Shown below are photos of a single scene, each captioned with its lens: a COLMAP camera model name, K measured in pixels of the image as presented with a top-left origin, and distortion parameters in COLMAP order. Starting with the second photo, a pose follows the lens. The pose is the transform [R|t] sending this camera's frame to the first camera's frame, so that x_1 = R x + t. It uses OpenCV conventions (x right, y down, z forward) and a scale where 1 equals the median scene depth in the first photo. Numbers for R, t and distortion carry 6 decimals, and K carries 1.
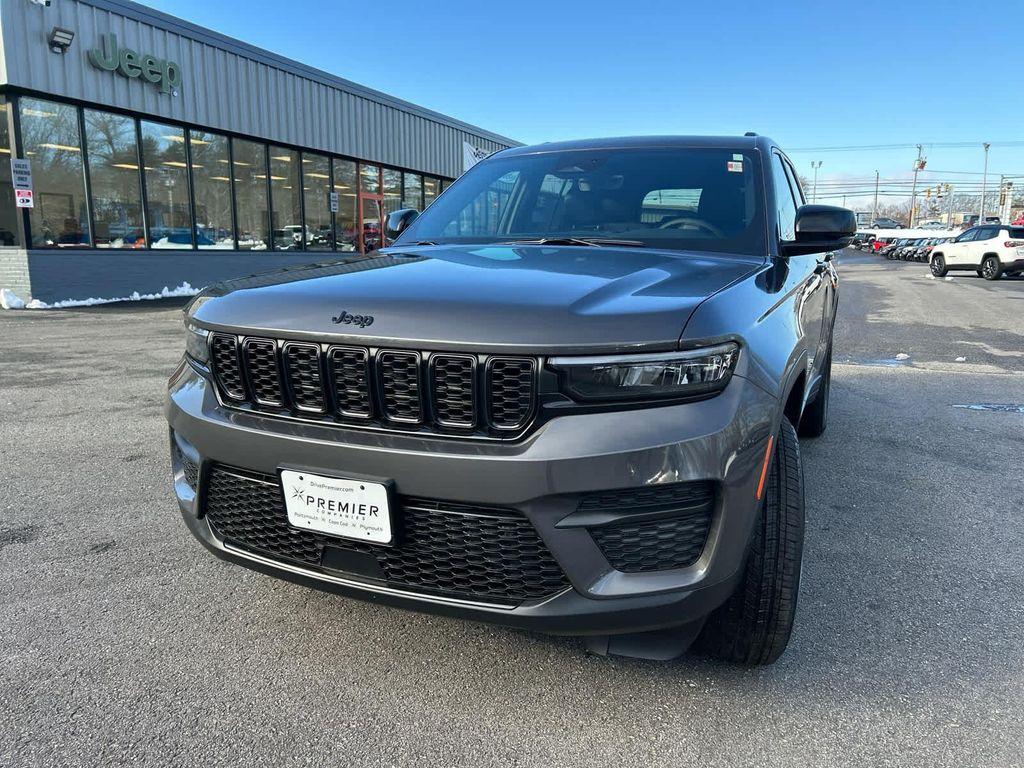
lens RADIAL K [[758.6, 0, 506.0], [0, 758.6, 402.4], [0, 0, 1]] dist [0.080523, -0.089753]
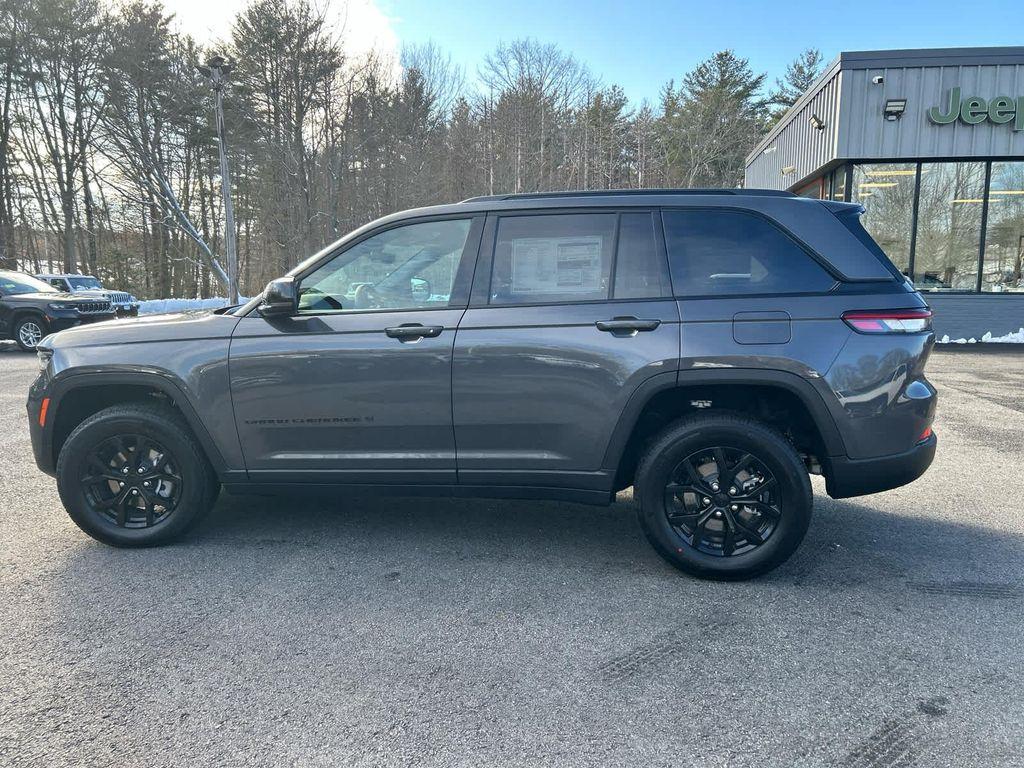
lens RADIAL K [[755.6, 0, 512.0], [0, 755.6, 384.0], [0, 0, 1]] dist [0.047453, -0.047910]
pose [[0.241674, 0.122233, -0.962628, 1.635677], [-0.189292, 0.978914, 0.076778, -0.243237], [0.951715, 0.163663, 0.259716, 1.023291]]
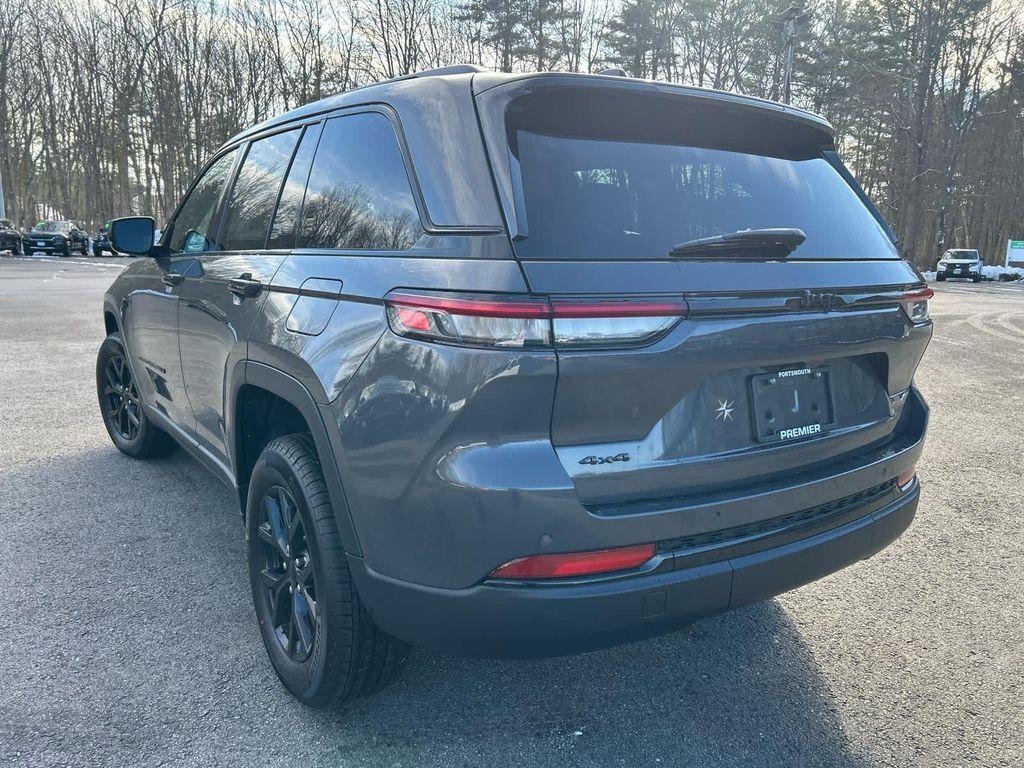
lens RADIAL K [[755.6, 0, 512.0], [0, 755.6, 384.0], [0, 0, 1]] dist [0.047453, -0.047910]
pose [[-0.501818, 0.141991, -0.853239, 1.149112], [-0.204695, 0.938921, 0.276637, -0.451363], [0.840404, 0.313475, -0.442102, 2.053440]]
